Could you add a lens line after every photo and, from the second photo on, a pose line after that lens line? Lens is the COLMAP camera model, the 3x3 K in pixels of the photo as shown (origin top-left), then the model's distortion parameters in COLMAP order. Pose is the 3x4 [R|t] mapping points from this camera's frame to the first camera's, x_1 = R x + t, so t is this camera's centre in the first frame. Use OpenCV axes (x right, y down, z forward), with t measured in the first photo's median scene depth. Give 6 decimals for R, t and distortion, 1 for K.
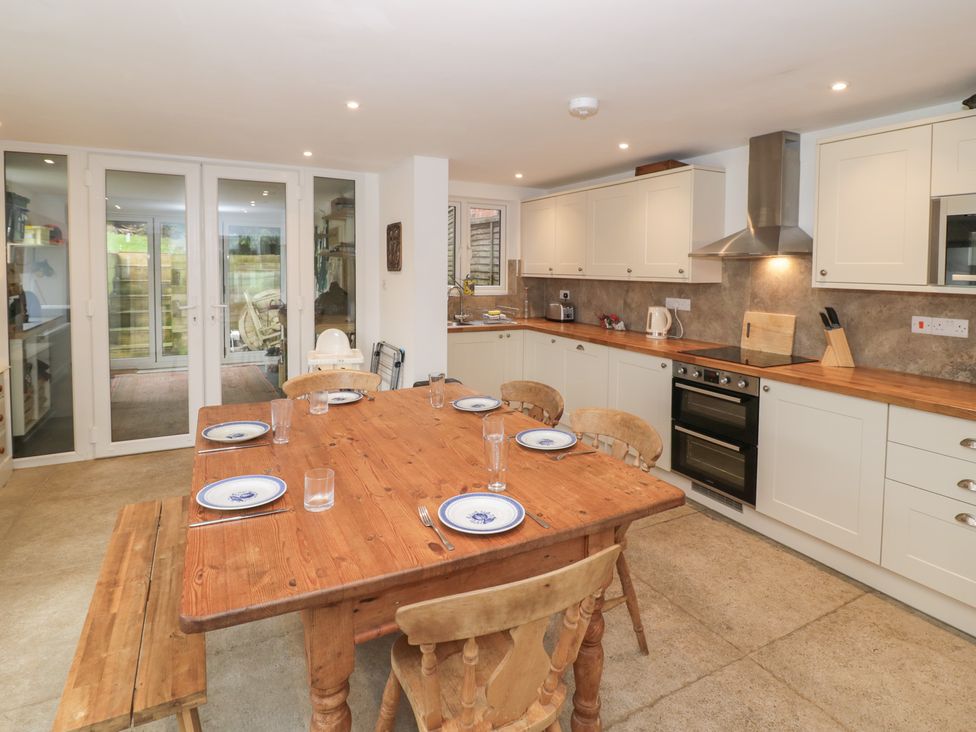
lens RADIAL K [[521.0, 0, 491.9], [0, 521.0, 324.9], [0, 0, 1]] dist [-0.008559, -0.007024]
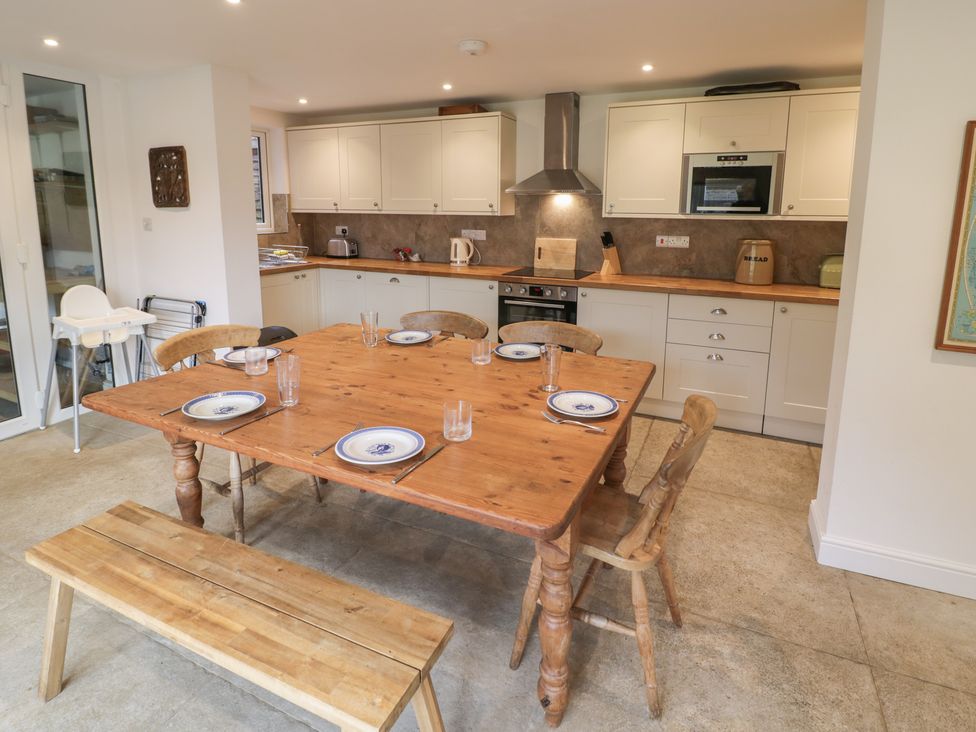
lens RADIAL K [[521.0, 0, 472.6], [0, 521.0, 320.9], [0, 0, 1]] dist [-0.008559, -0.007024]
pose [[0.808956, -0.131458, 0.572983, -0.371362], [0.065462, 0.988759, 0.134427, -0.007343], [-0.584213, -0.071237, 0.808468, 0.066423]]
